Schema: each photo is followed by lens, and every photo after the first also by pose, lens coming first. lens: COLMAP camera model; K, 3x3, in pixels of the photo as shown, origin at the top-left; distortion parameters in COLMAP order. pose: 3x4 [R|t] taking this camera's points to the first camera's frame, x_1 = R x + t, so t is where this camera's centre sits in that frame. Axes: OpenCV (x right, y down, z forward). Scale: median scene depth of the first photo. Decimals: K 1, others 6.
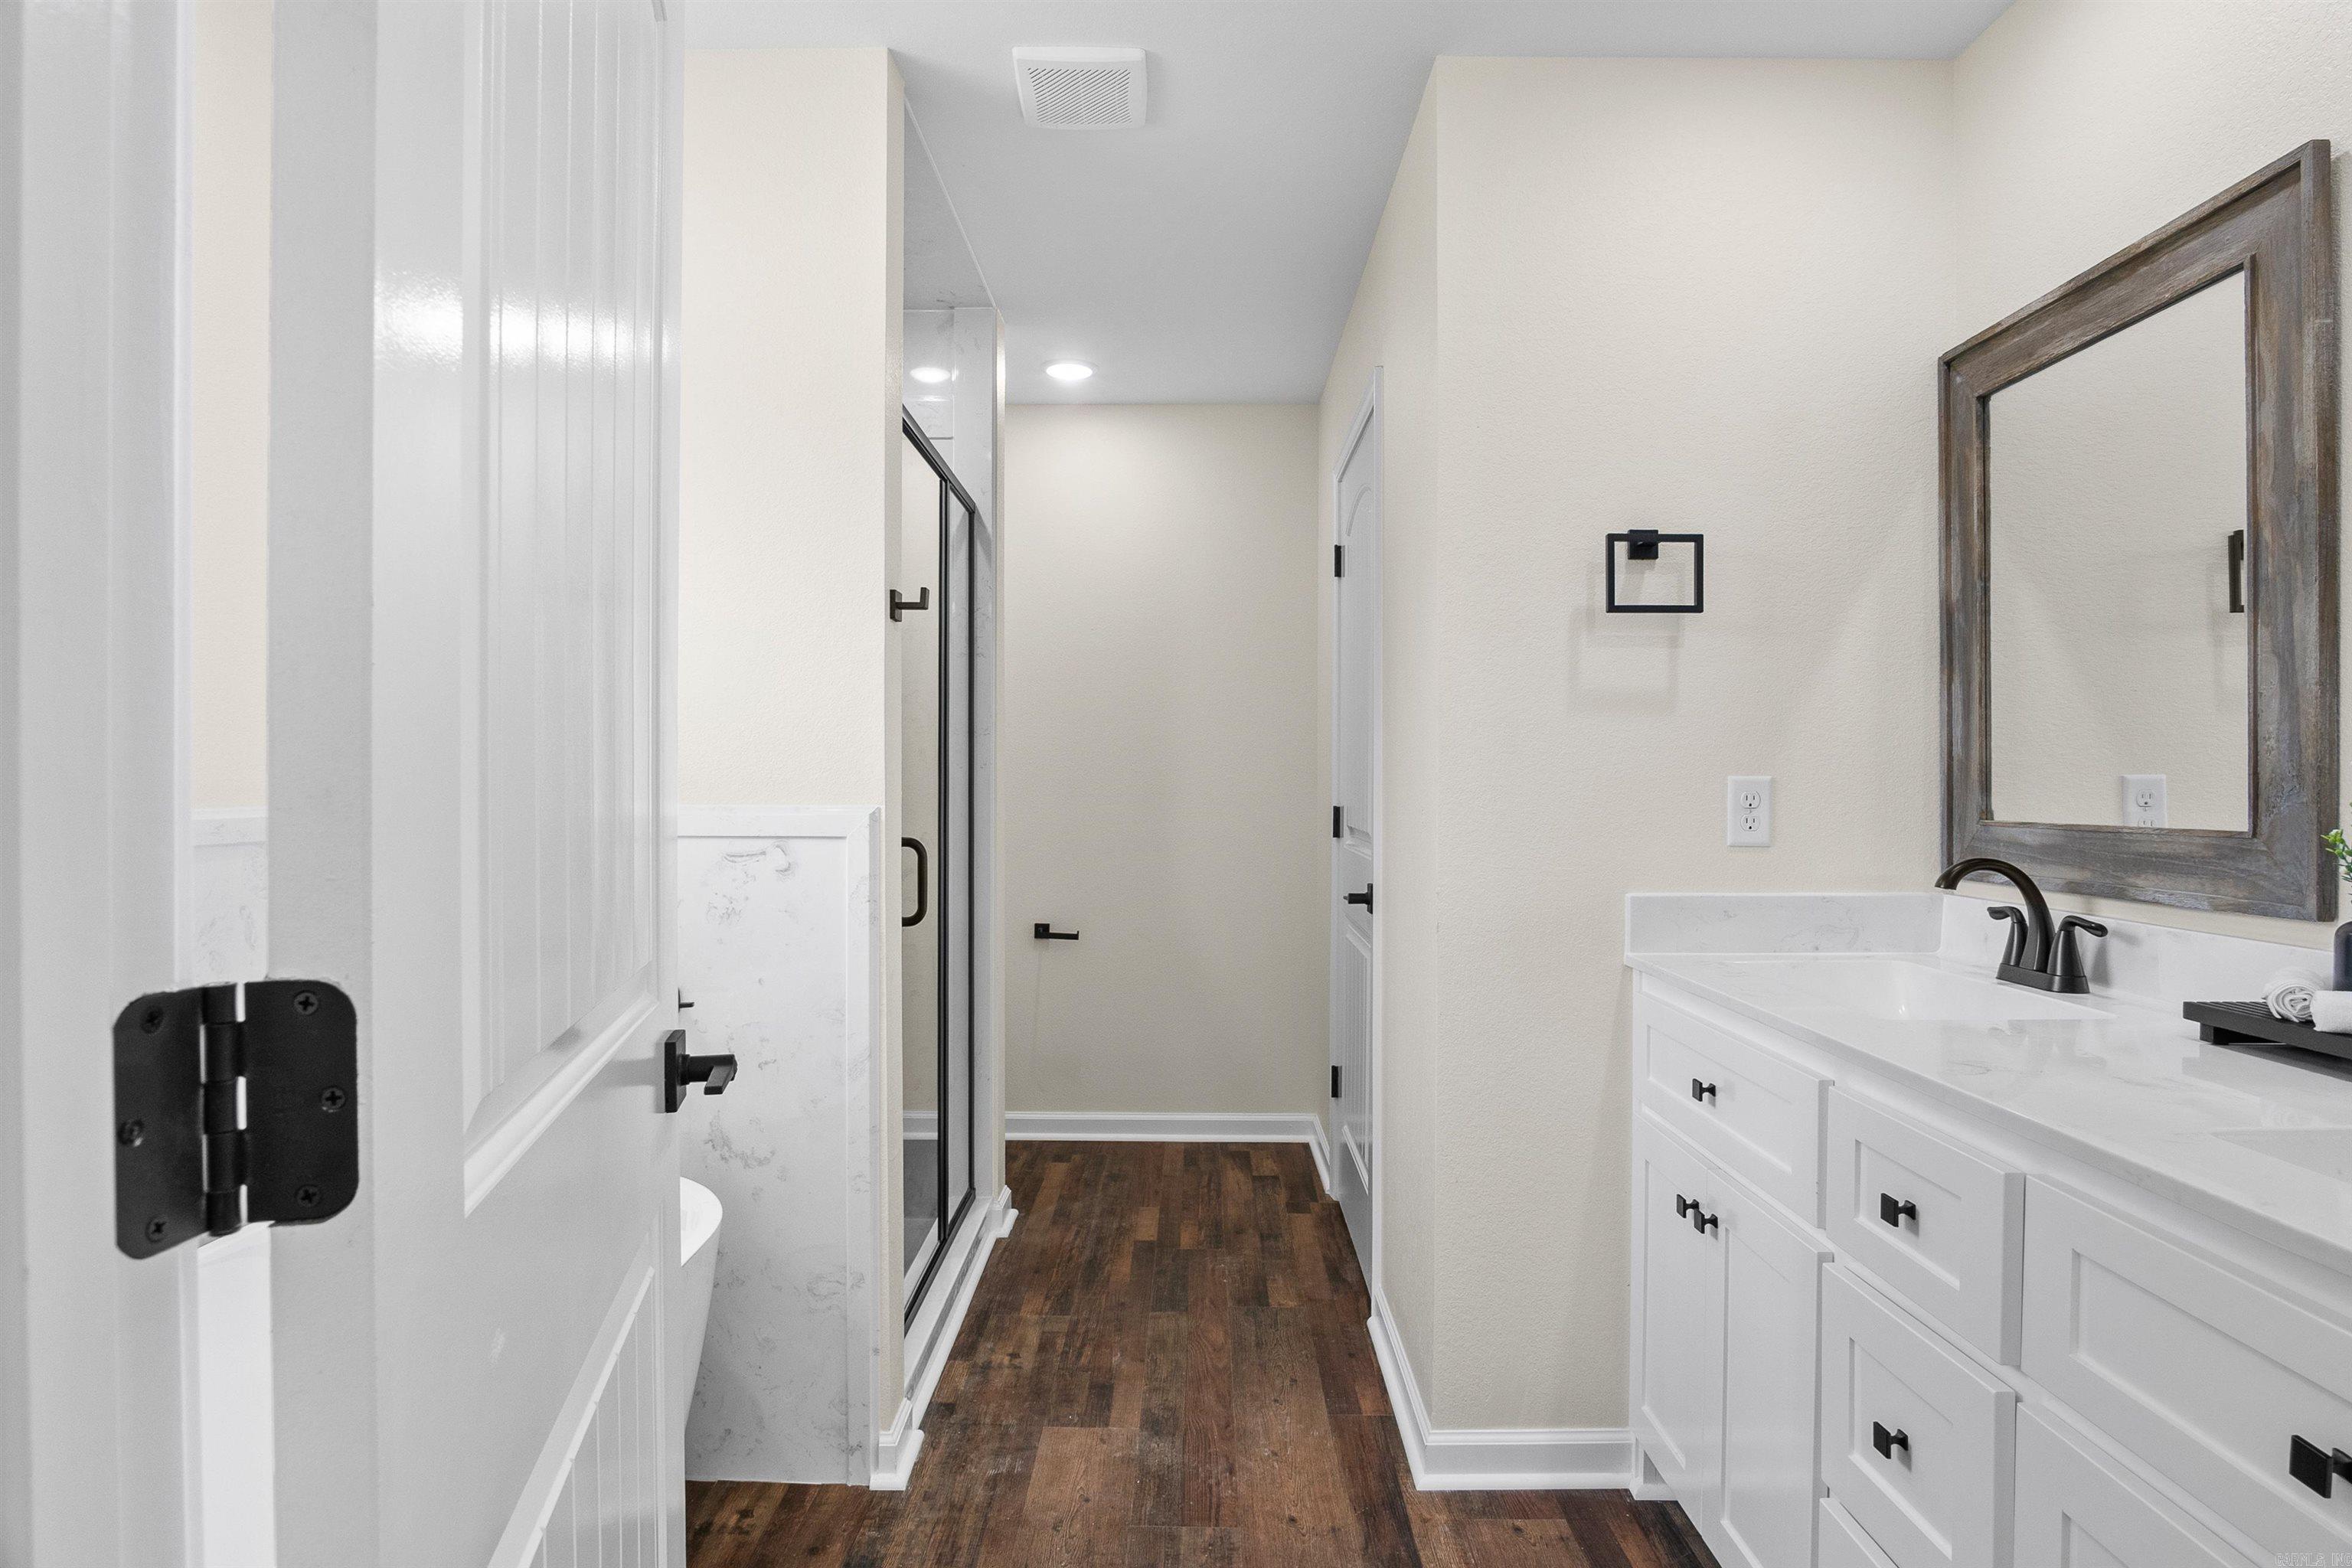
lens RADIAL K [[1262.6, 0, 1176.0], [0, 1262.6, 784.0], [0, 0, 1]] dist [-0.012619, 0.000268]
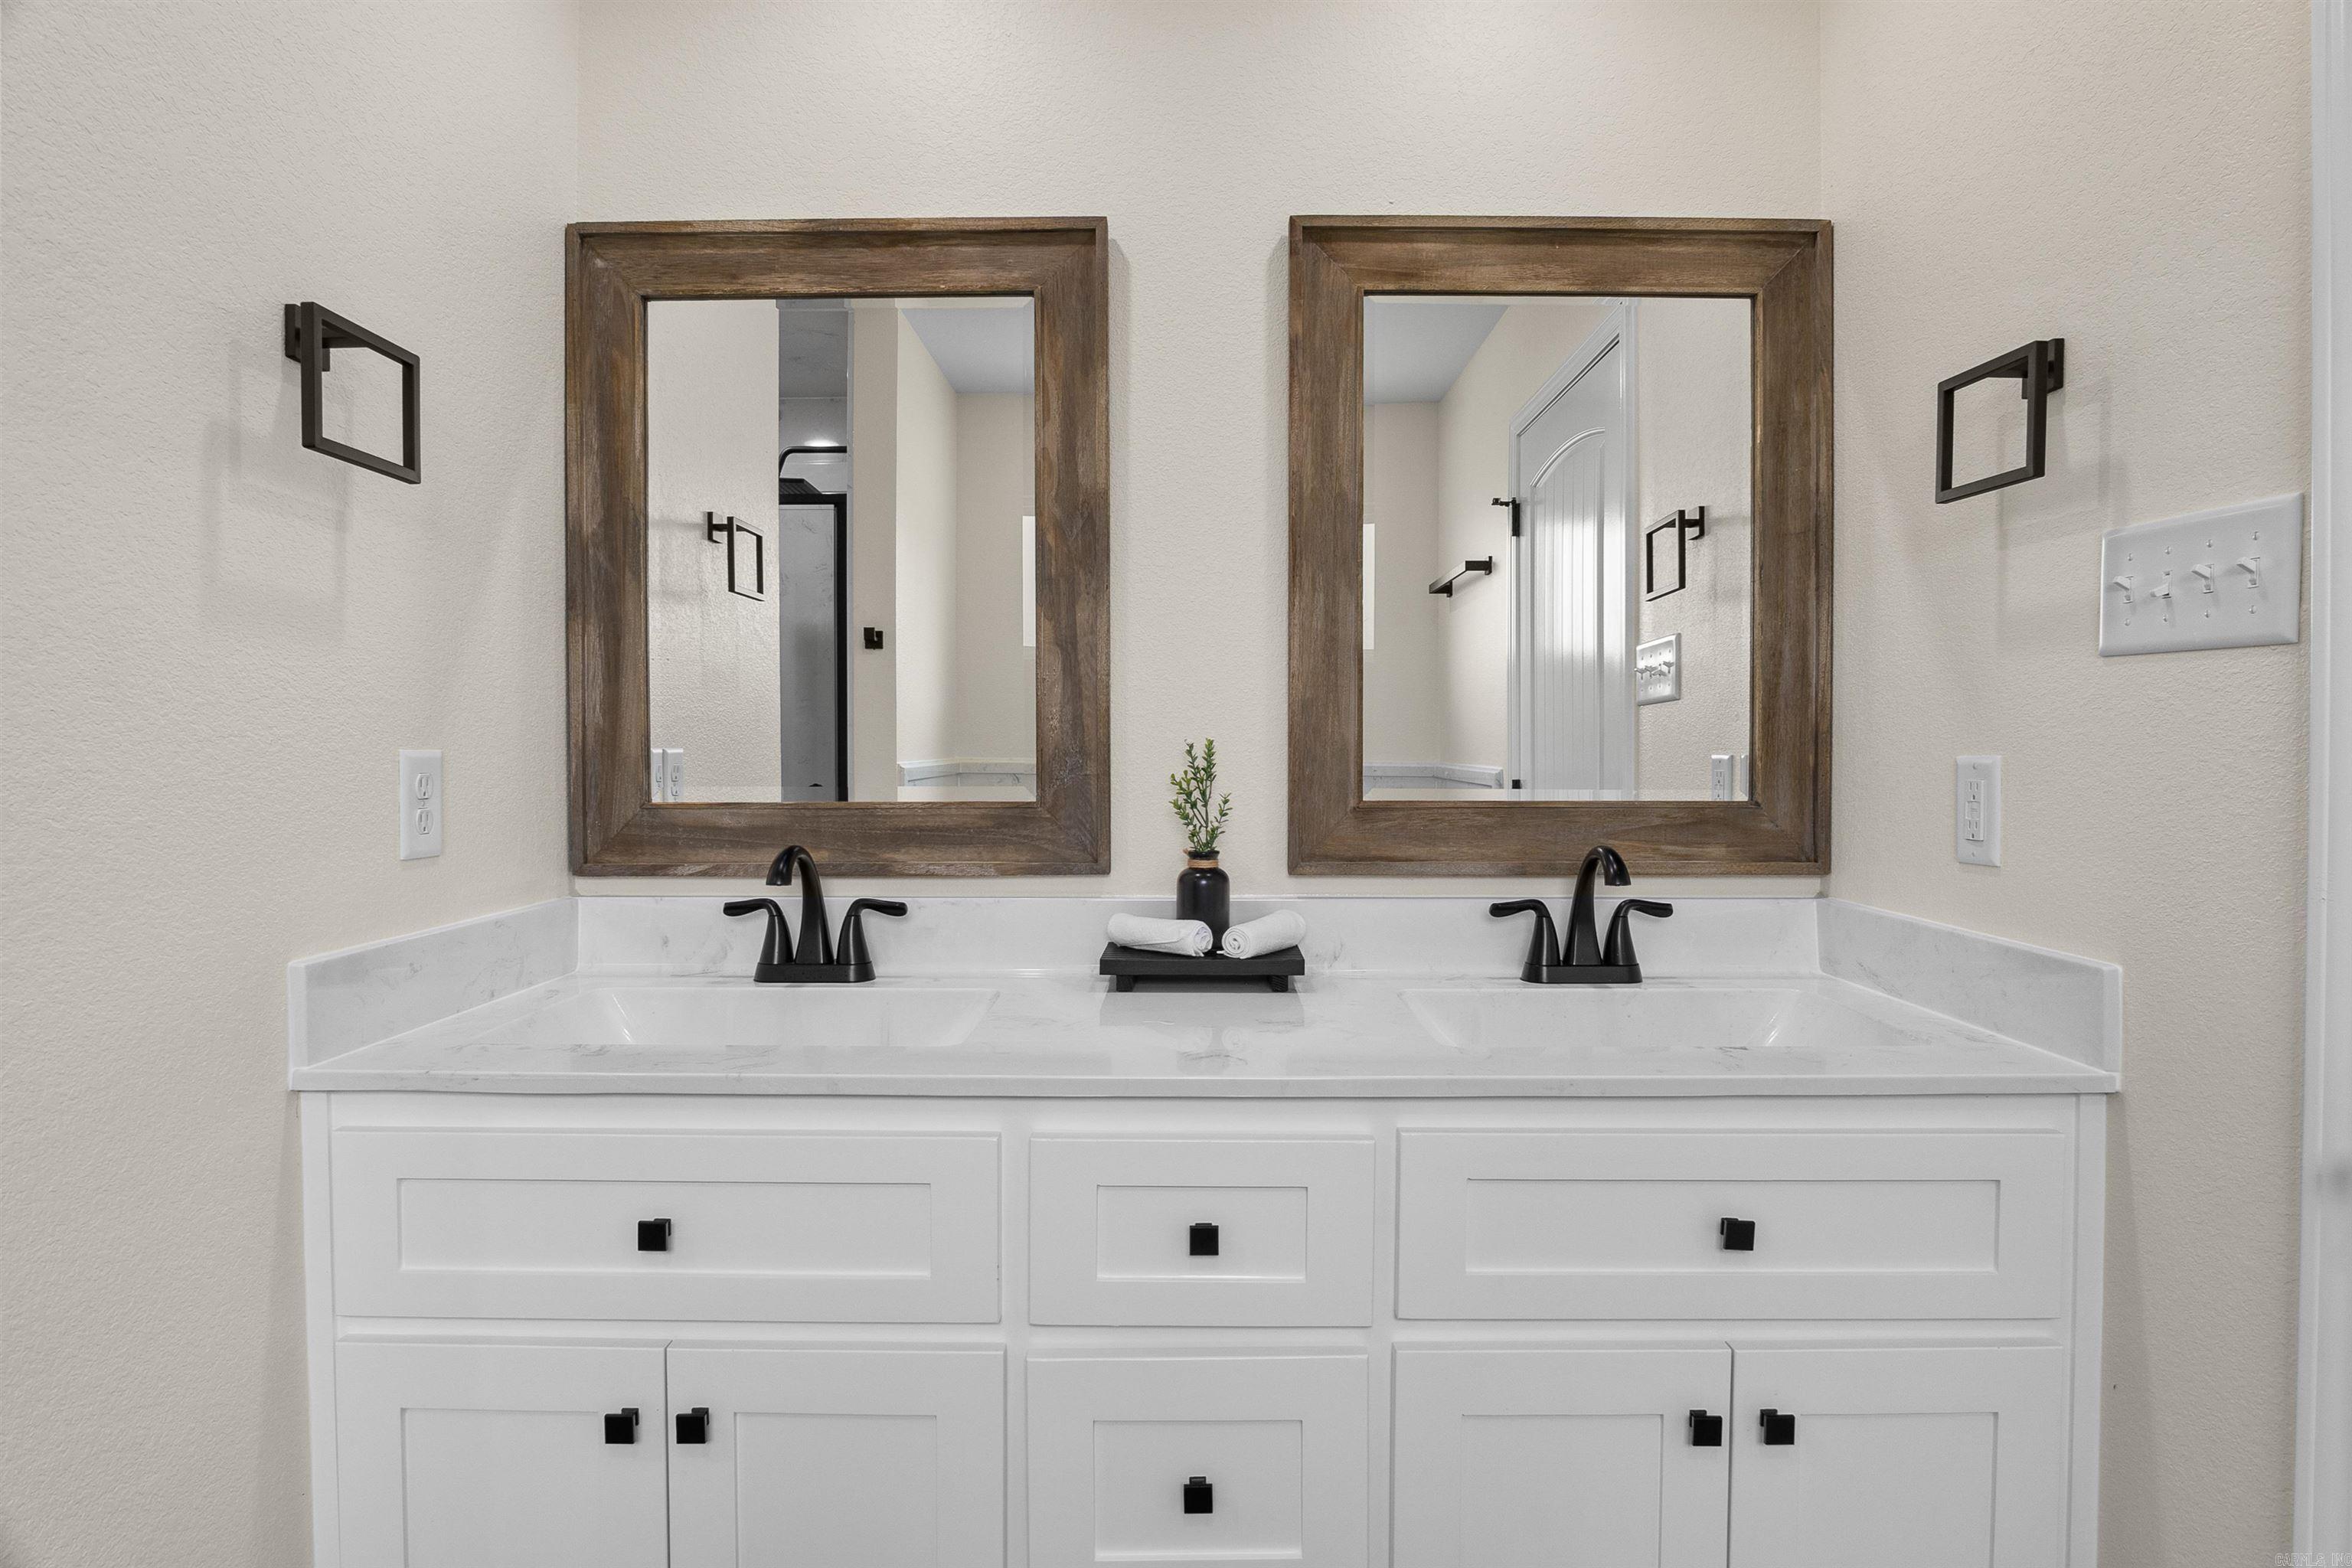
lens RADIAL K [[1272.8, 0, 1182.0], [0, 1272.8, 765.1], [0, 0, 1]] dist [-0.029324, -0.000034]
pose [[-0.011086, -0.012422, 0.999861, -0.244185], [0.001181, 0.999922, 0.012436, -0.007388], [-0.999938, 0.001318, -0.011071, 0.761671]]
